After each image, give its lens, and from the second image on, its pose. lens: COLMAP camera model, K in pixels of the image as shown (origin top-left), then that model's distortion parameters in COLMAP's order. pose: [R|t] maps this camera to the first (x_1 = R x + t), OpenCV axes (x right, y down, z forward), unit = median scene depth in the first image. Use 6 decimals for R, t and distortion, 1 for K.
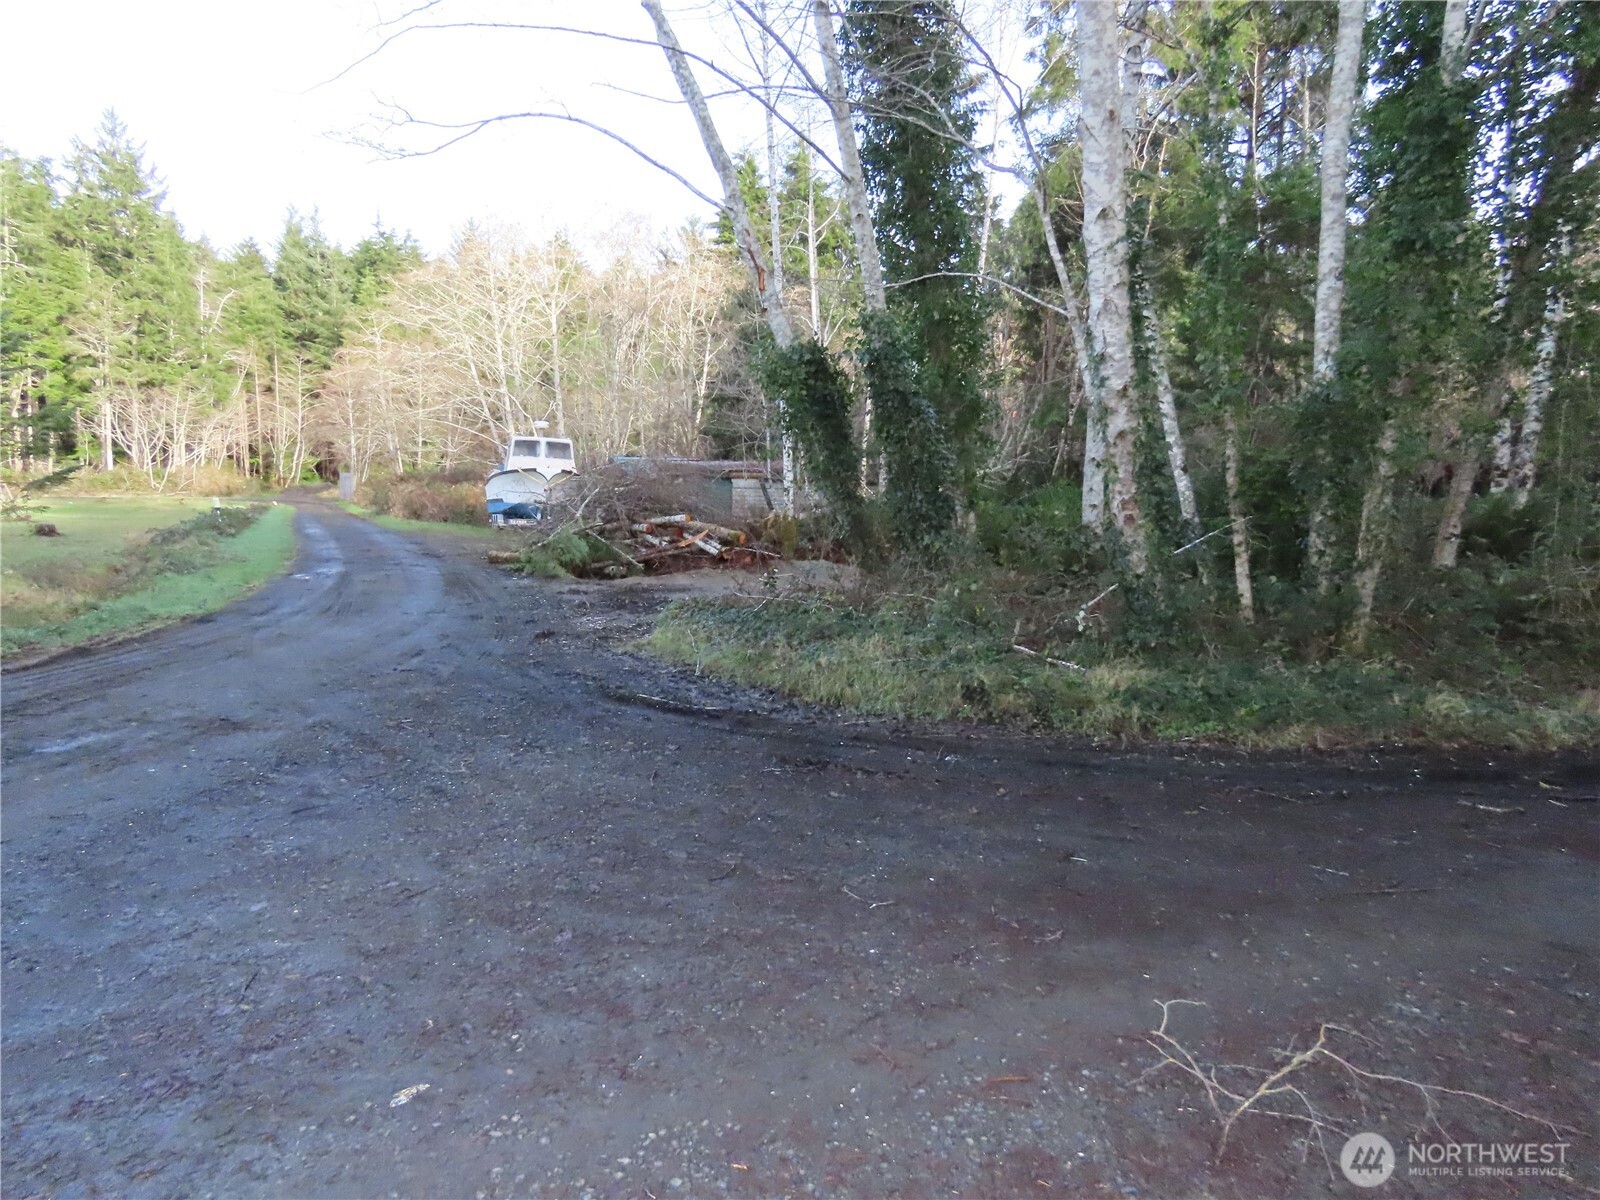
lens RADIAL K [[996.9, 0, 810.2], [0, 996.9, 597.7], [0, 0, 1]] dist [-0.008310, 0.000536]
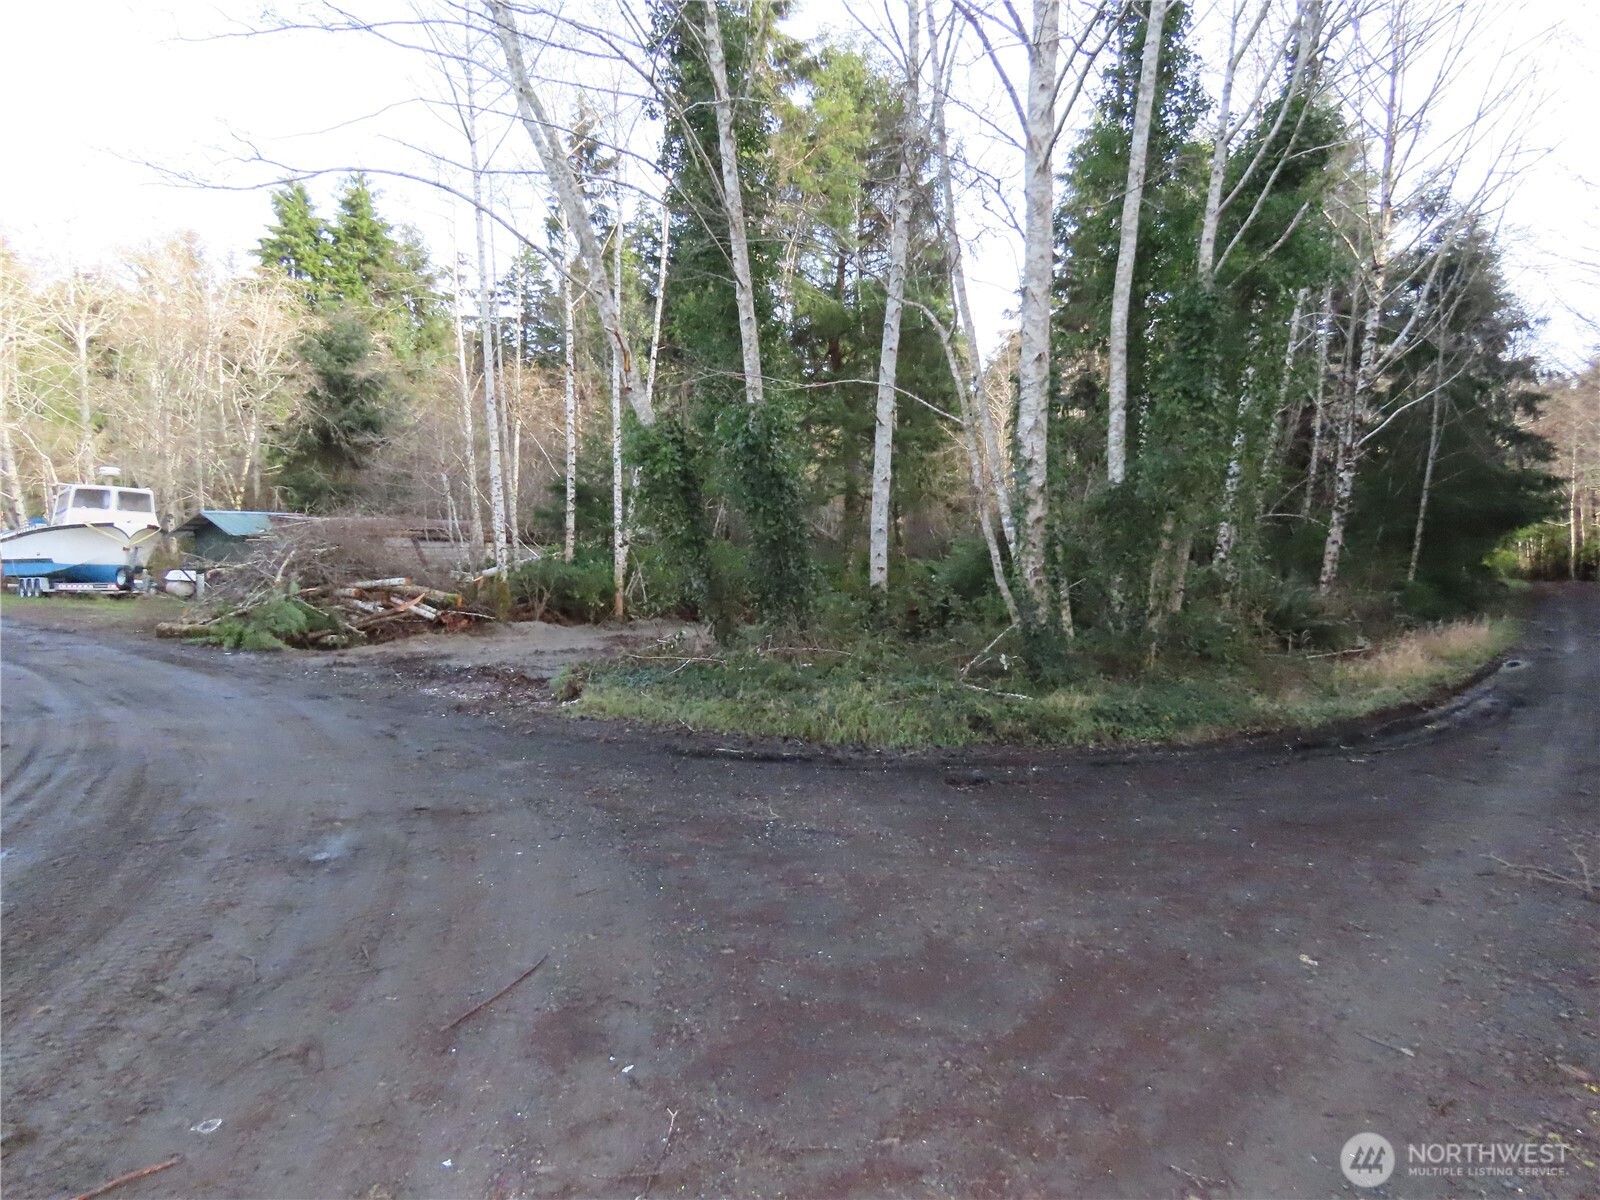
lens RADIAL K [[996.9, 0, 800.9], [0, 996.9, 601.9], [0, 0, 1]] dist [-0.008310, 0.000536]
pose [[0.889828, -0.024465, 0.455639, -0.348102], [0.046645, 0.998207, -0.037497, -0.011667], [-0.453905, 0.054620, 0.889375, -0.019593]]
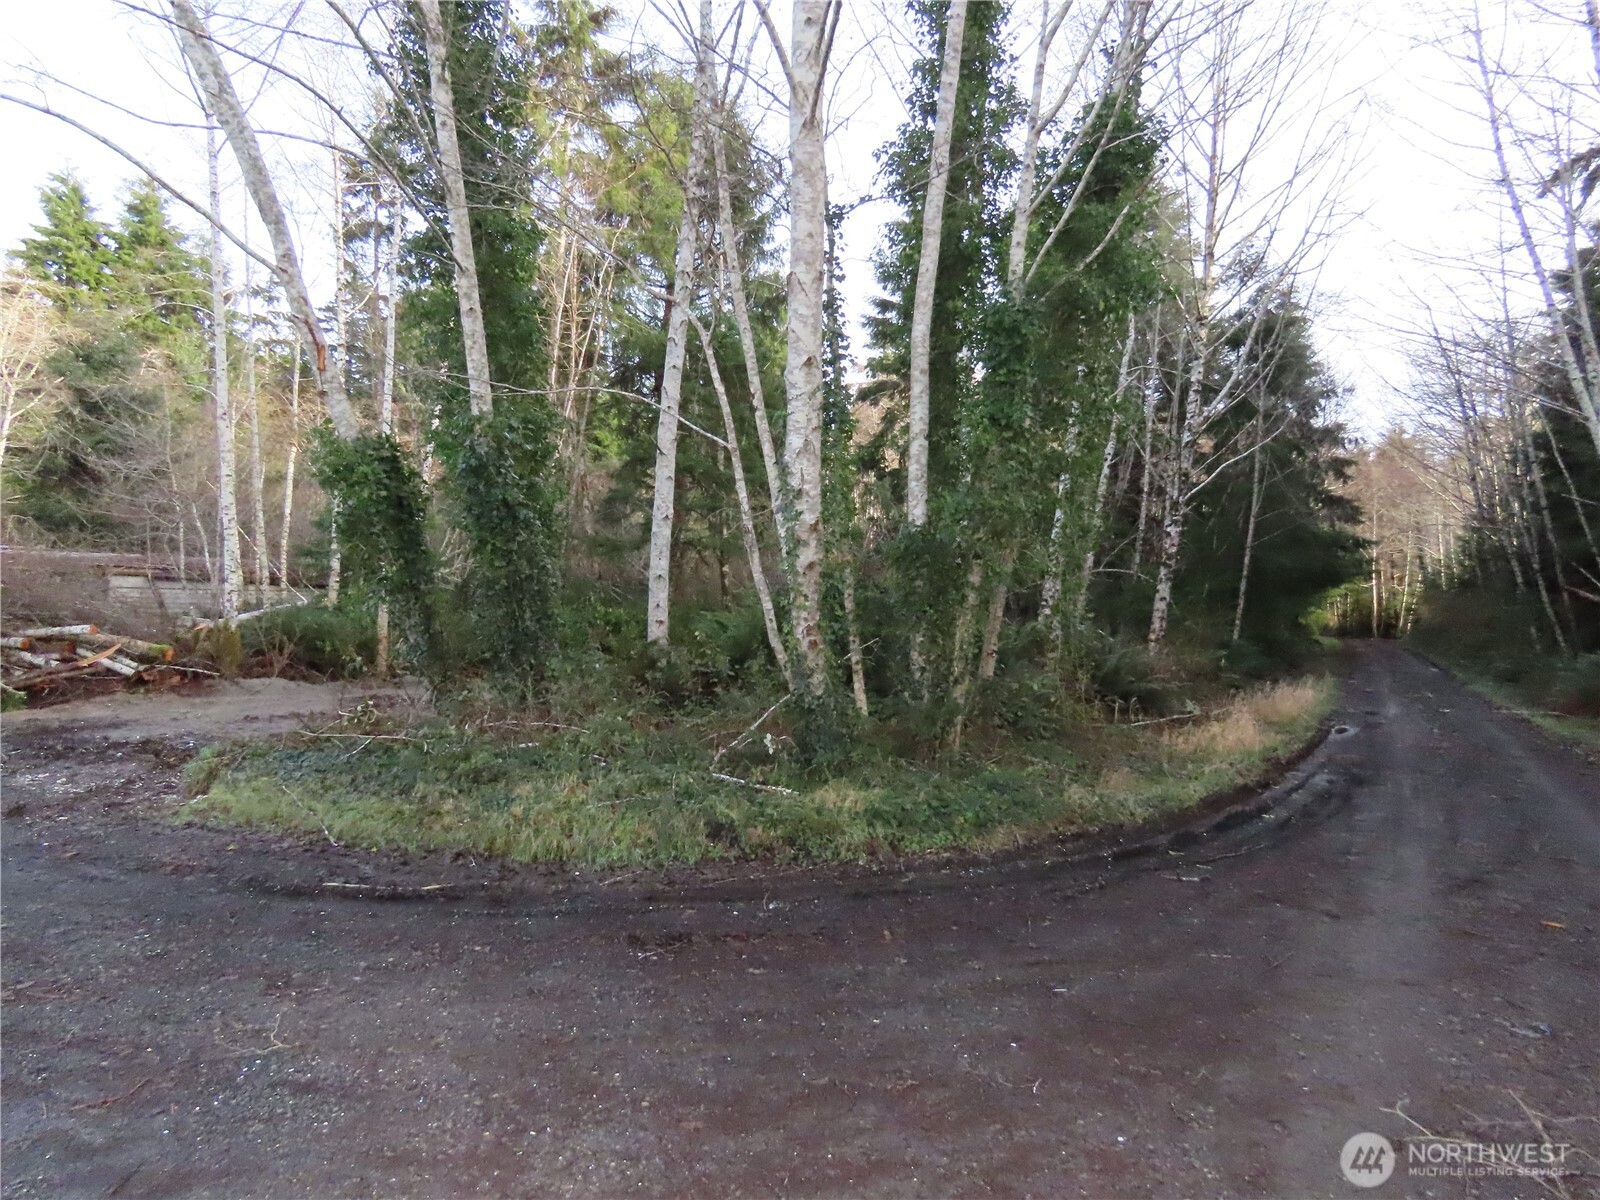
lens RADIAL K [[996.9, 0, 796.5], [0, 996.9, 604.3], [0, 0, 1]] dist [-0.008310, 0.000536]
pose [[0.818319, 0.009584, 0.574684, -0.186933], [0.043229, 0.996003, -0.078166, -0.024297], [-0.573136, 0.088808, 0.814634, 0.088586]]
